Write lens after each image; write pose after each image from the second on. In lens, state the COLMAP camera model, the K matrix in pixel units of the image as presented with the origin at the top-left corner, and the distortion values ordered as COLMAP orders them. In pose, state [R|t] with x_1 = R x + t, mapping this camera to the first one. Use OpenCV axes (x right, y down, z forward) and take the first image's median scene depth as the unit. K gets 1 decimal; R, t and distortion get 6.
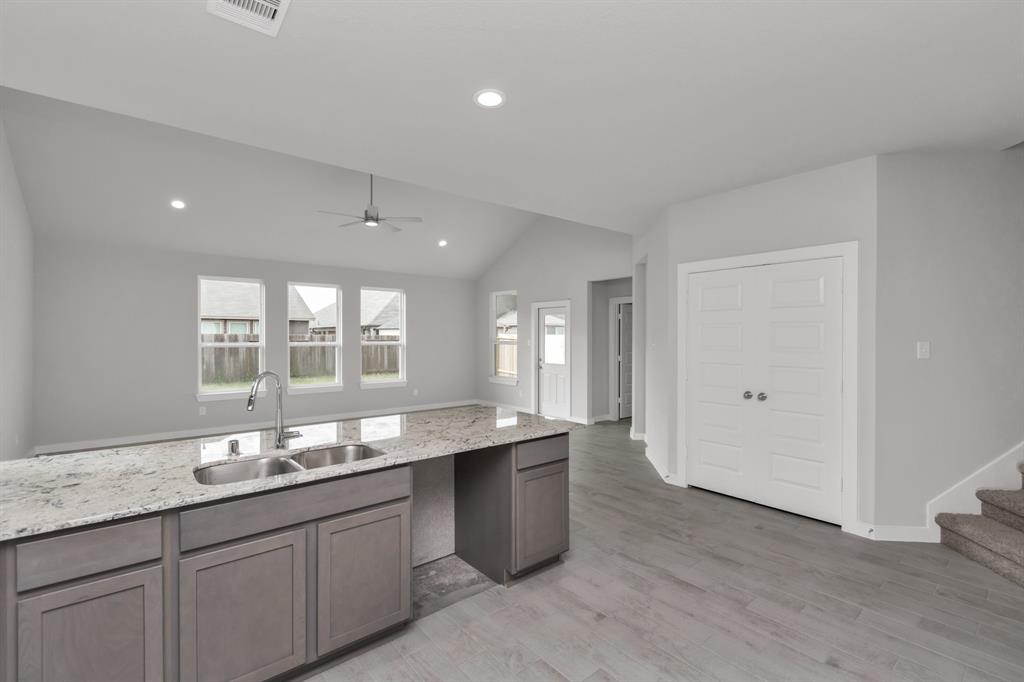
lens RADIAL K [[451.2, 0, 516.4], [0, 451.2, 339.0], [0, 0, 1]] dist [0.001429, 0.000163]
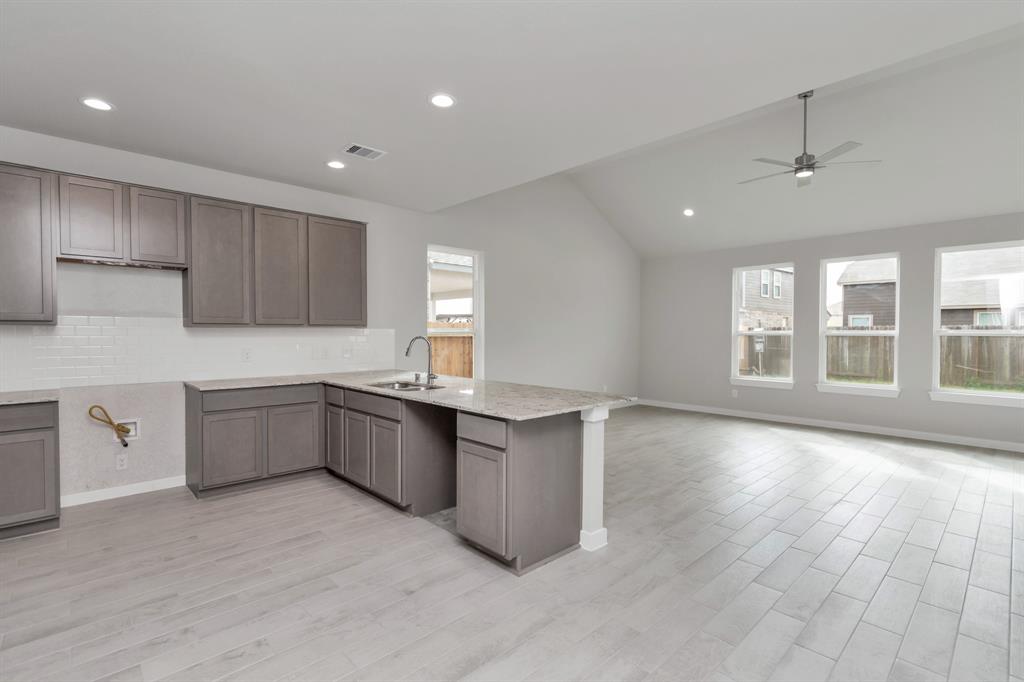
lens RADIAL K [[481.6, 0, 512.0], [0, 481.6, 341.0], [0, 0, 1]] dist [0.001248, 0.000141]
pose [[0.057033, 0.016798, -0.998231, 0.698102], [-0.006823, 0.999842, 0.016435, 0.030708], [0.998349, 0.005873, 0.057138, 0.658905]]
